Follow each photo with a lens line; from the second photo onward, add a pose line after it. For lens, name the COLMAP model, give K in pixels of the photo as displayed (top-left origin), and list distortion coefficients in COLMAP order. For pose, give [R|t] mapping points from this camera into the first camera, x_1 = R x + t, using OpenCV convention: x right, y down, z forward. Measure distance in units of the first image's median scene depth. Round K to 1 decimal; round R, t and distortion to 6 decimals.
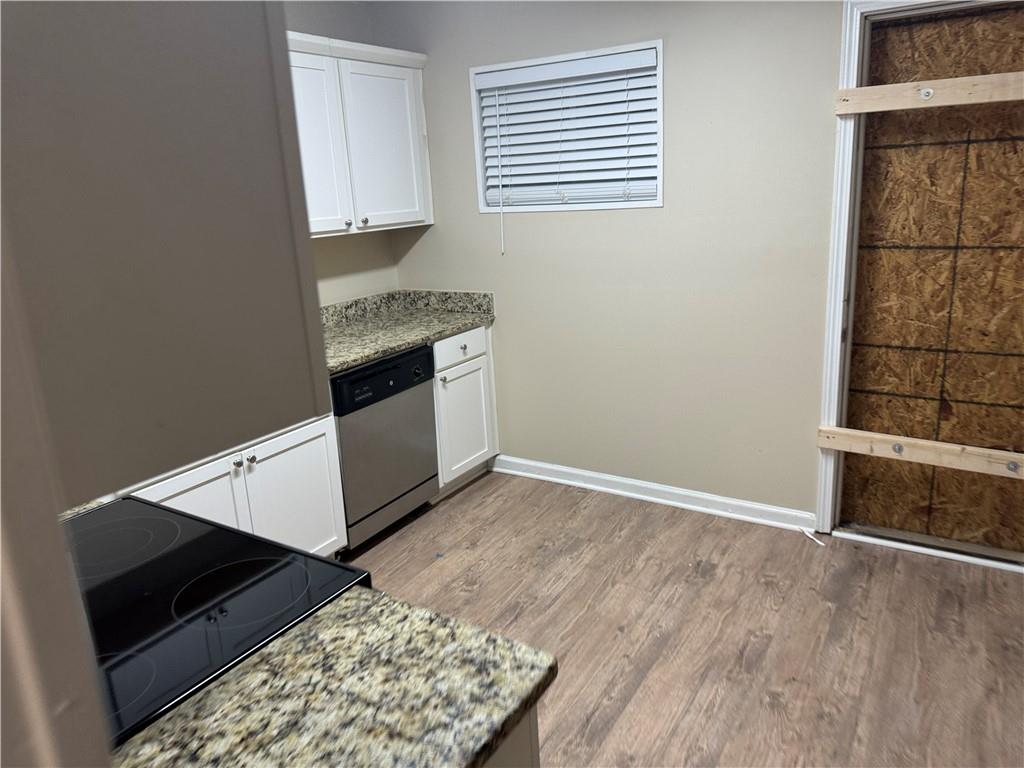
lens RADIAL K [[727.8, 0, 513.4], [0, 727.8, 398.8], [0, 0, 1]] dist [0.079730, -0.098291]
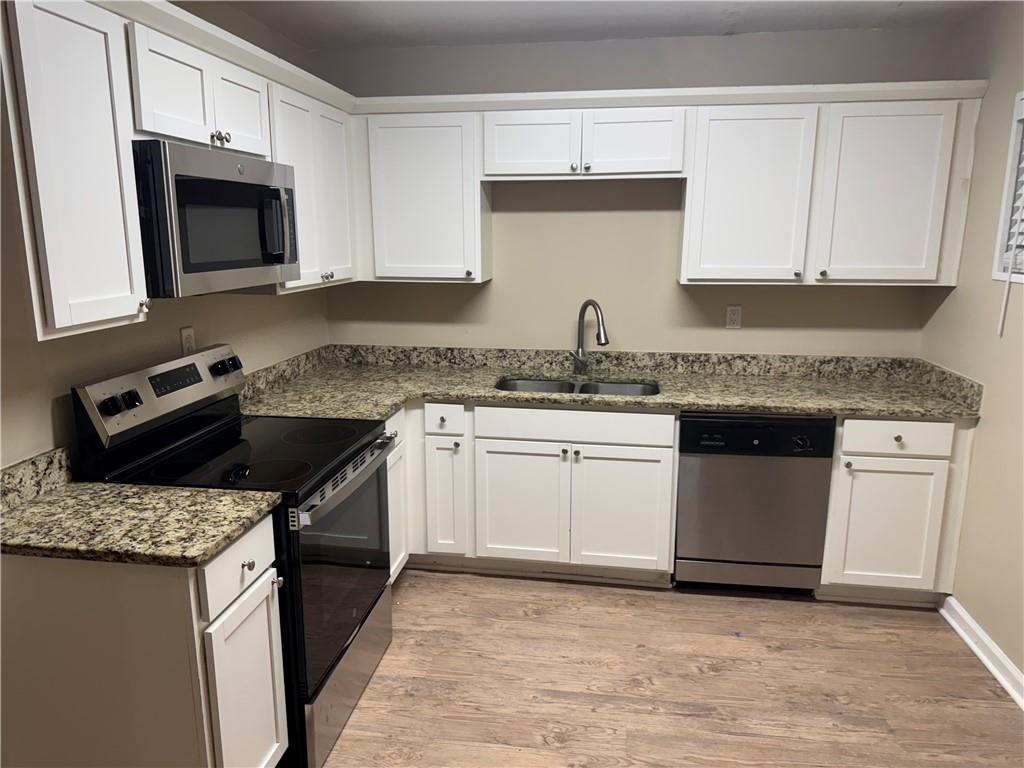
lens RADIAL K [[740.1, 0, 507.5], [0, 740.1, 424.1], [0, 0, 1]] dist [0.025111, -0.000166]
pose [[0.386209, 0.288937, -0.875990, 0.524390], [-0.283766, 0.940835, 0.185218, -0.125798], [0.877678, 0.177043, 0.445350, 0.272820]]
